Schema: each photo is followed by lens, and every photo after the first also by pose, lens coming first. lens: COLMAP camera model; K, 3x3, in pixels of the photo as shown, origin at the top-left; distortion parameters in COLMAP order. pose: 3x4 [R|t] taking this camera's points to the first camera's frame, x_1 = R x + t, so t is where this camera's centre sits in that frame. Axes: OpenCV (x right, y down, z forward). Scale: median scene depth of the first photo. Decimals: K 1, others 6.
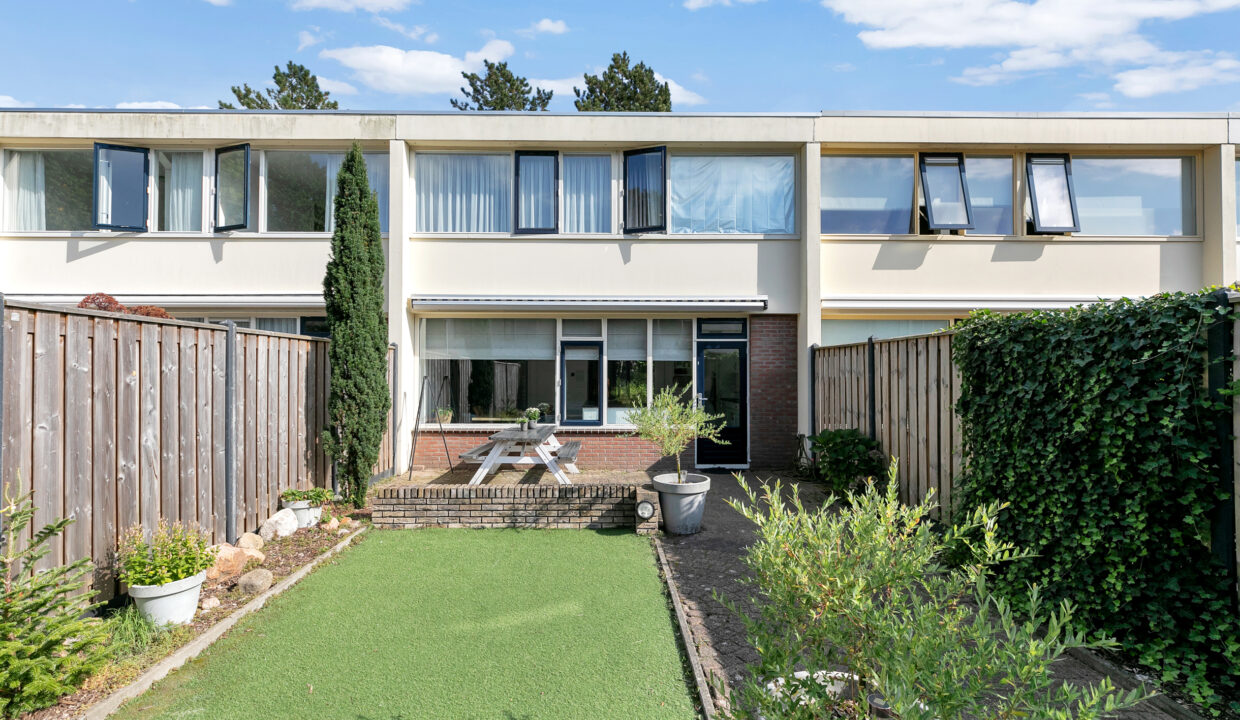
lens RADIAL K [[564.2, 0, 628.7], [0, 564.2, 351.3], [0, 0, 1]] dist [-0.000448, -0.000055]
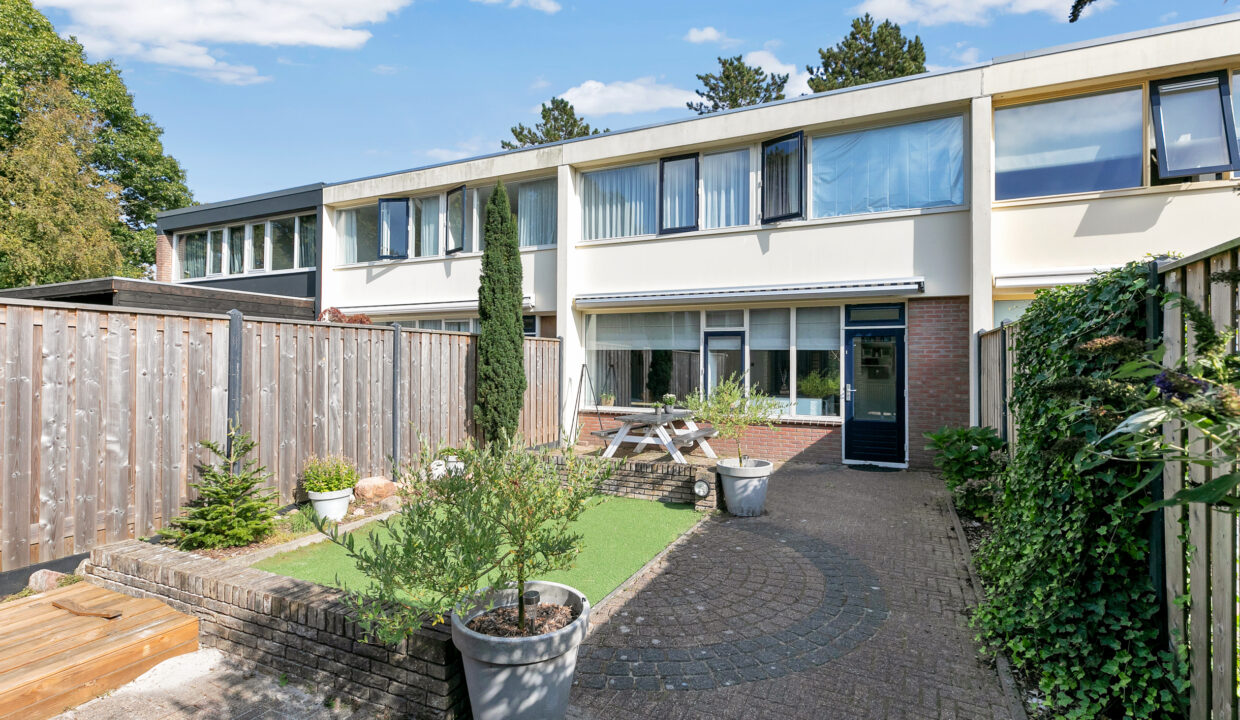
lens RADIAL K [[569.9, 0, 622.3], [0, 569.9, 337.0], [0, 0, 1]] dist [-0.001983, 0.000005]
pose [[0.902231, -0.016106, -0.430953, 0.202693], [0.012074, 0.999854, -0.012090, 0.002522], [0.431085, 0.005705, 0.902293, -0.025062]]
